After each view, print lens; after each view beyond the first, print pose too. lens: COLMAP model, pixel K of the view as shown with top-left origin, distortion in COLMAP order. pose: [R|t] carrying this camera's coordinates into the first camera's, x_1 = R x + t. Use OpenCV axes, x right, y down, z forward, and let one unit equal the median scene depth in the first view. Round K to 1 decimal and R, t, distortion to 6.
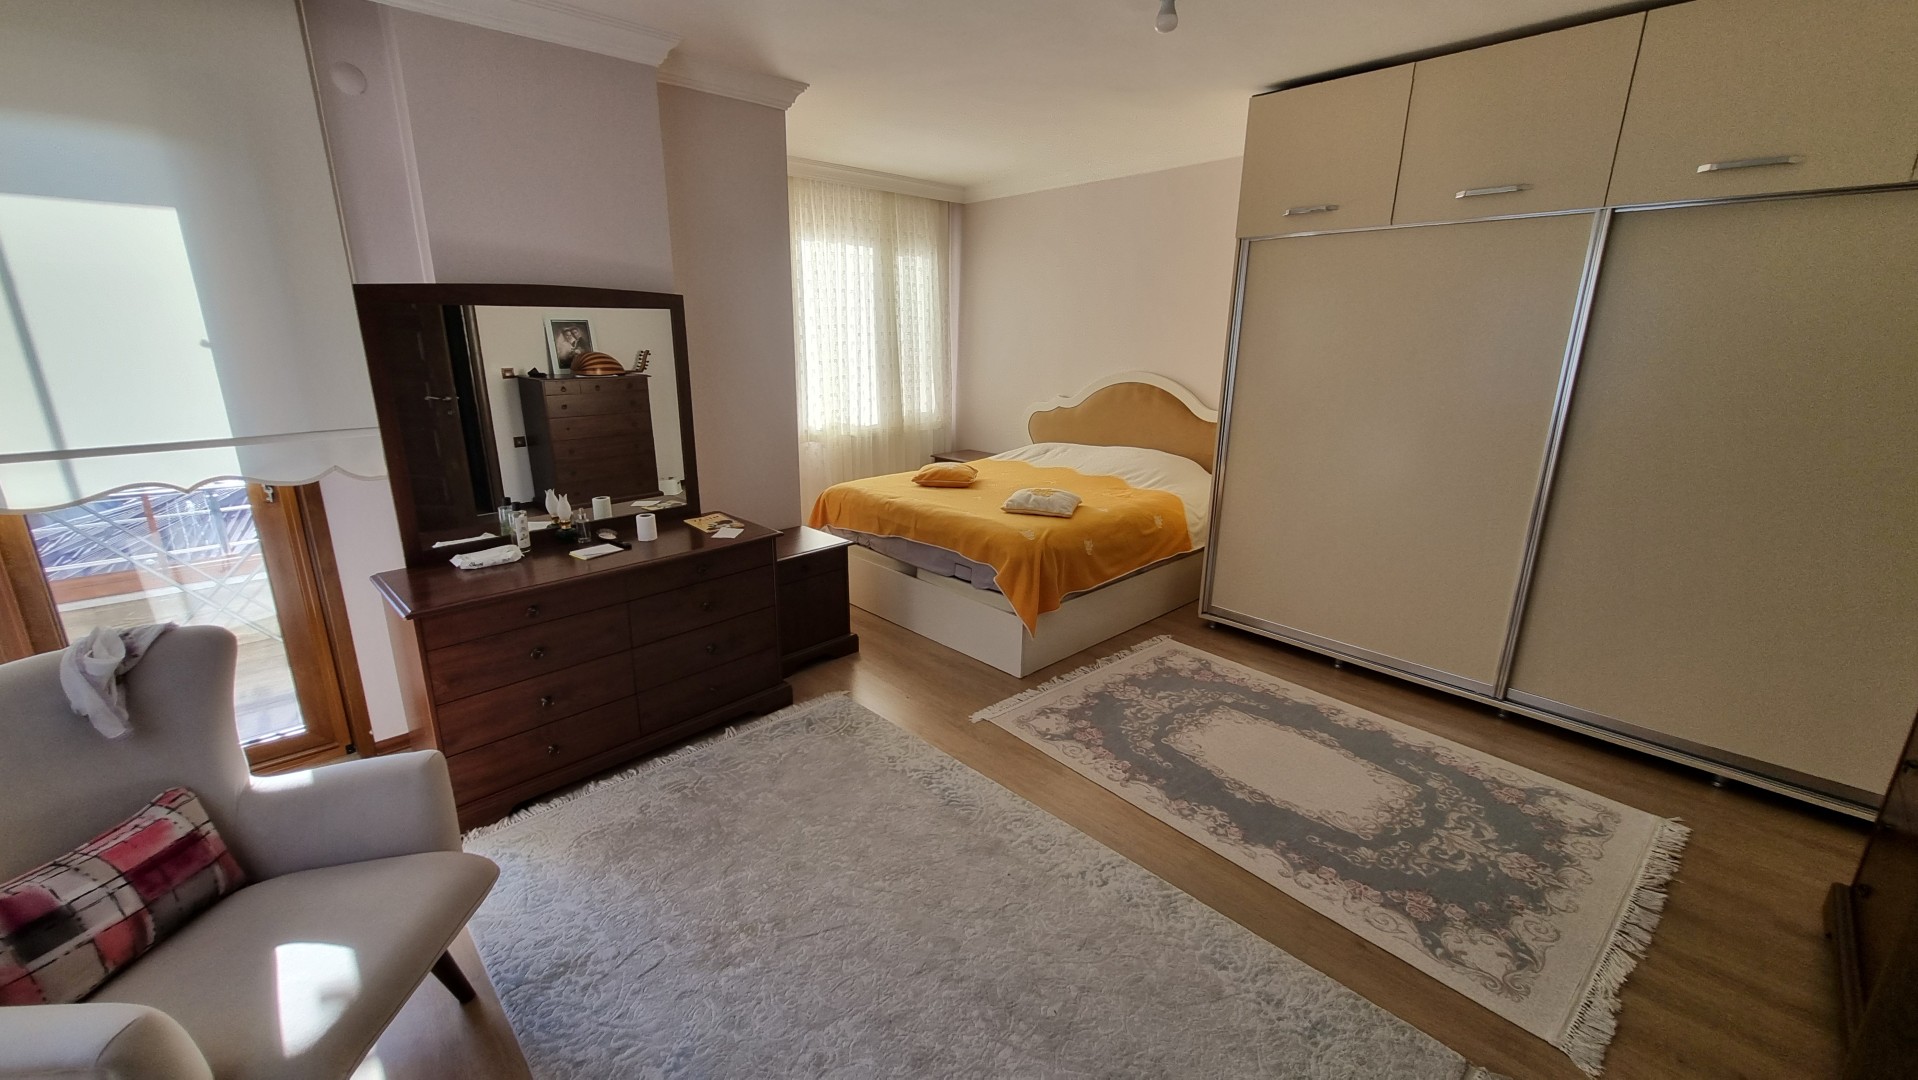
lens RADIAL K [[749.9, 0, 930.0], [0, 749.9, 534.0], [0, 0, 1]] dist [0.002592, -0.000521]
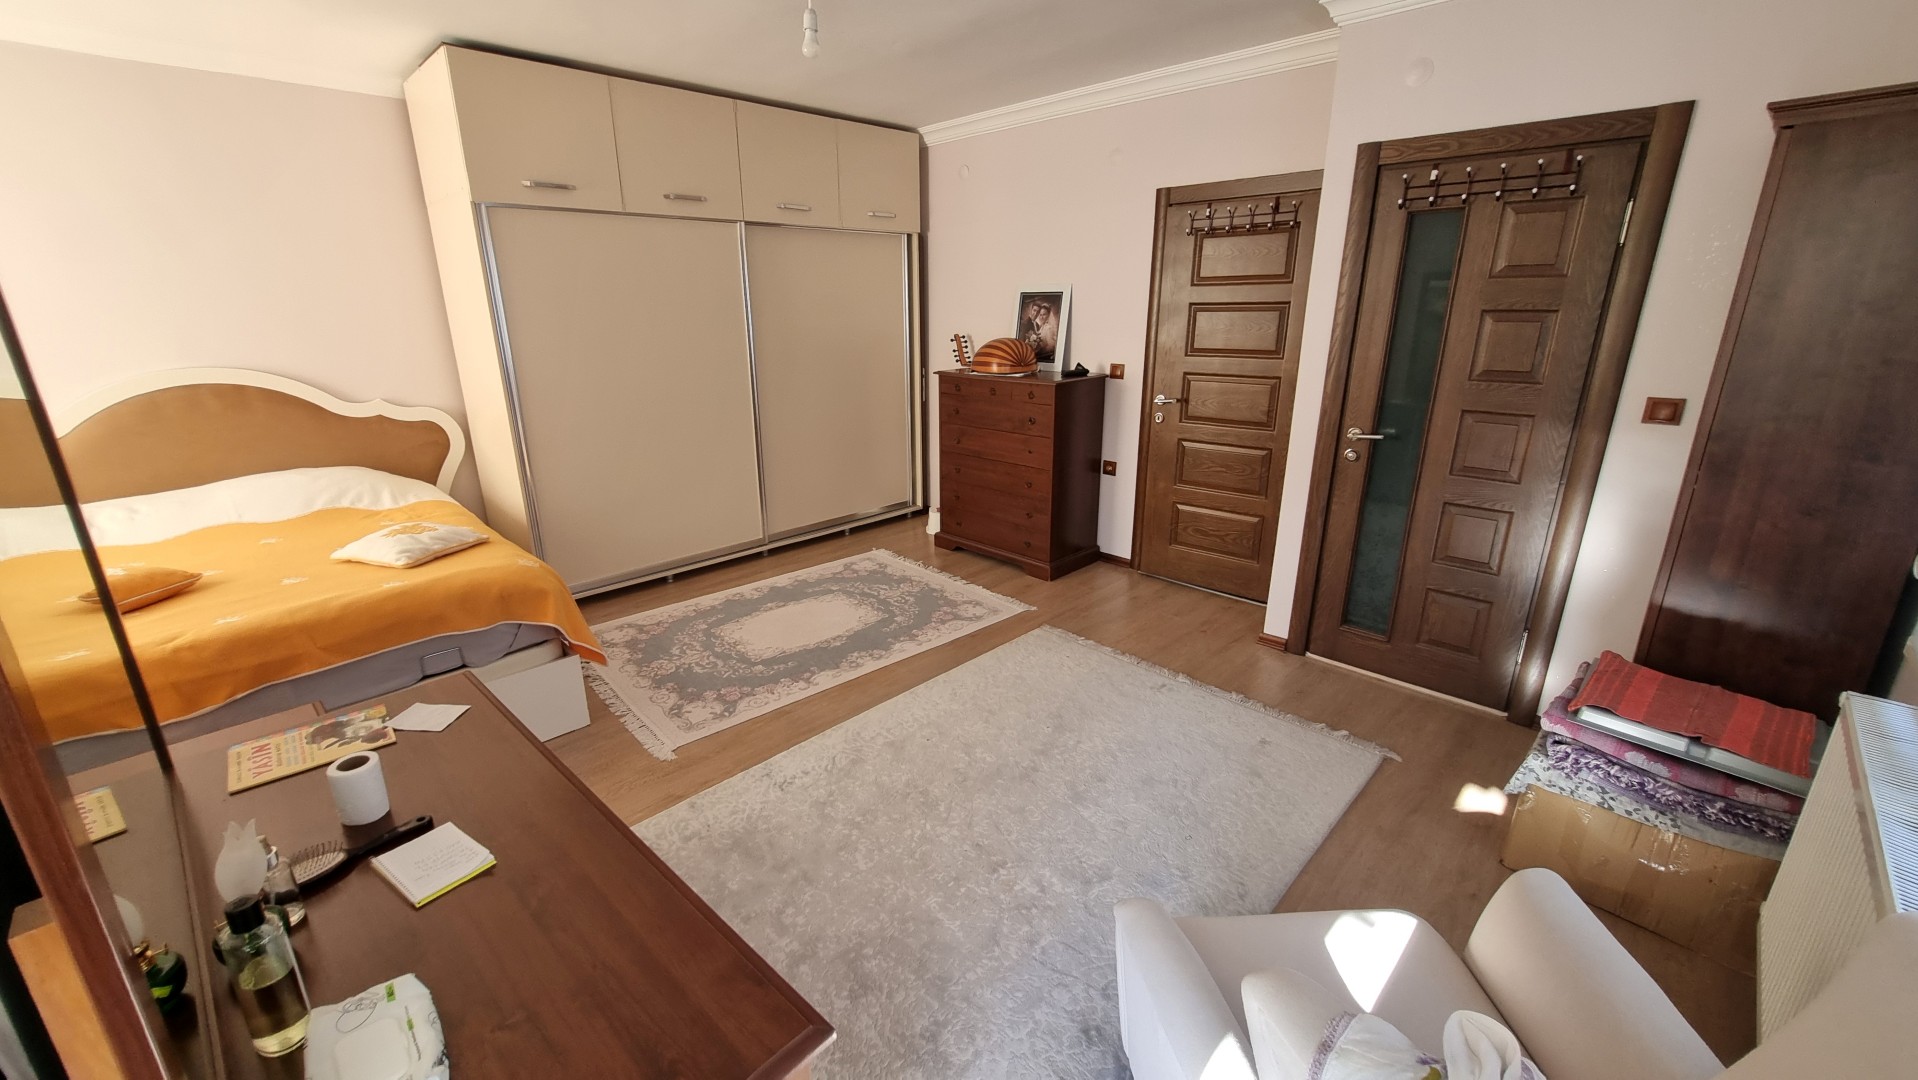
lens RADIAL K [[749.9, 0, 930.0], [0, 749.9, 534.0], [0, 0, 1]] dist [0.002592, -0.000521]
pose [[-0.033762, -0.303866, 0.952116, -0.801844], [0.272975, 0.913633, 0.301263, -0.192253], [-0.961429, 0.270075, 0.052102, 0.684650]]
